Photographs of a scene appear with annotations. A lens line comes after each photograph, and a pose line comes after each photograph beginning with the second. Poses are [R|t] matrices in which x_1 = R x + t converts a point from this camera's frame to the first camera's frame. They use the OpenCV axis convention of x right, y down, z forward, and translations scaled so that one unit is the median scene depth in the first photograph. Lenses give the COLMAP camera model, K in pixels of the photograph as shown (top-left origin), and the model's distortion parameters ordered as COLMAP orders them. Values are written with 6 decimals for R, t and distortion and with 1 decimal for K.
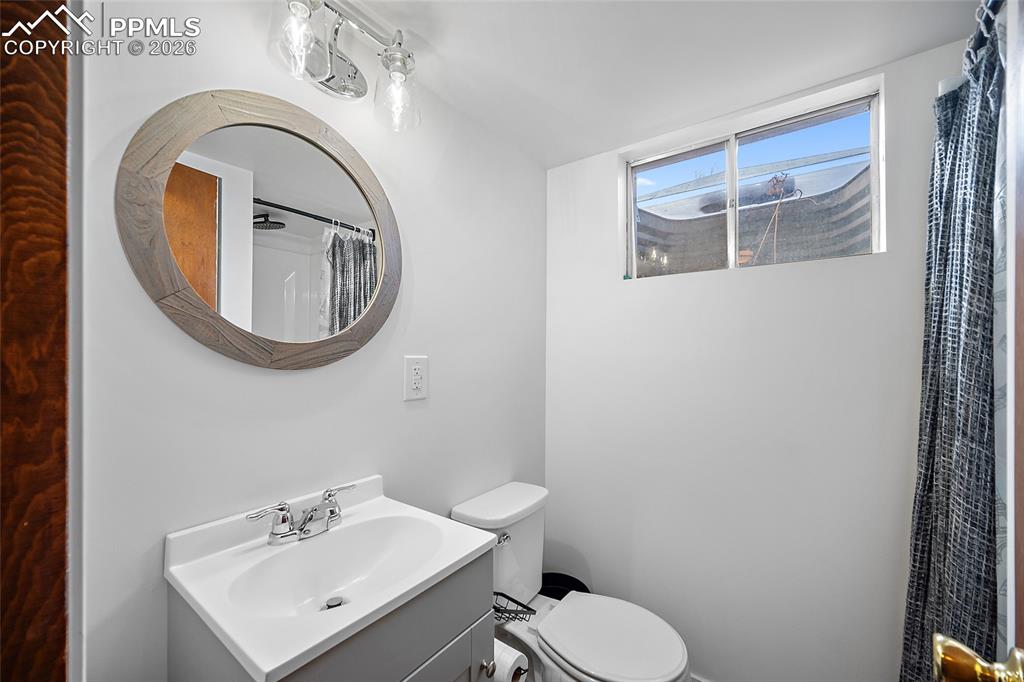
lens RADIAL K [[406.4, 0, 507.9], [0, 406.4, 347.8], [0, 0, 1]] dist [-0.000569, -0.000211]
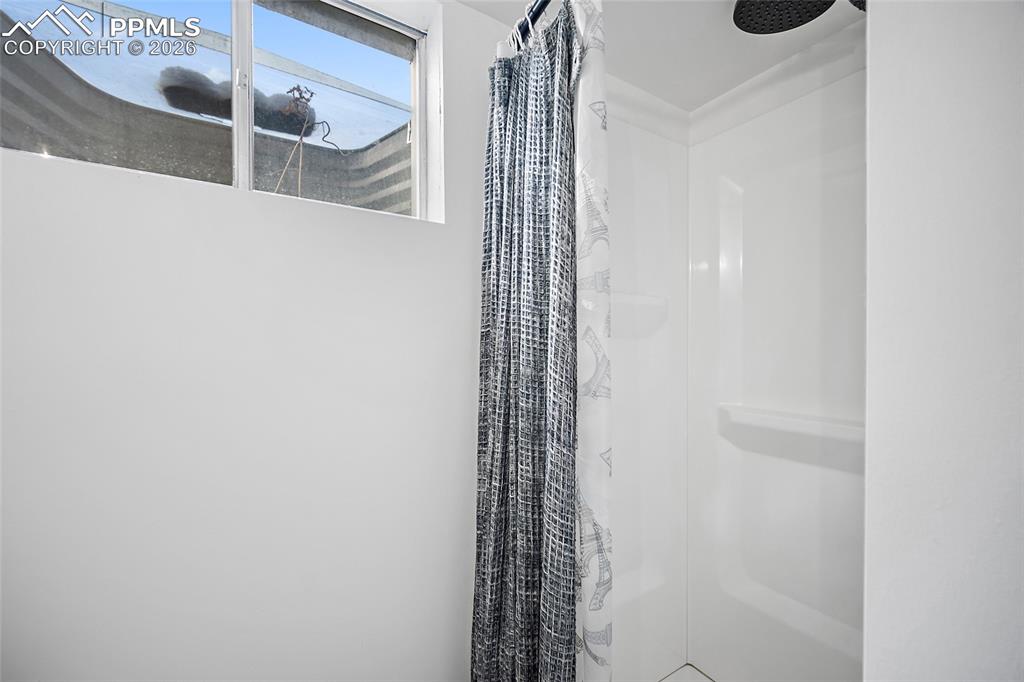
lens RADIAL K [[406.4, 0, 507.9], [0, 406.4, 347.8], [0, 0, 1]] dist [-0.000569, -0.000211]
pose [[0.368183, -0.012283, 0.929672, 0.244504], [-0.002760, 0.999894, 0.014304, 0.004269], [-0.929749, -0.007833, 0.368110, 0.680573]]
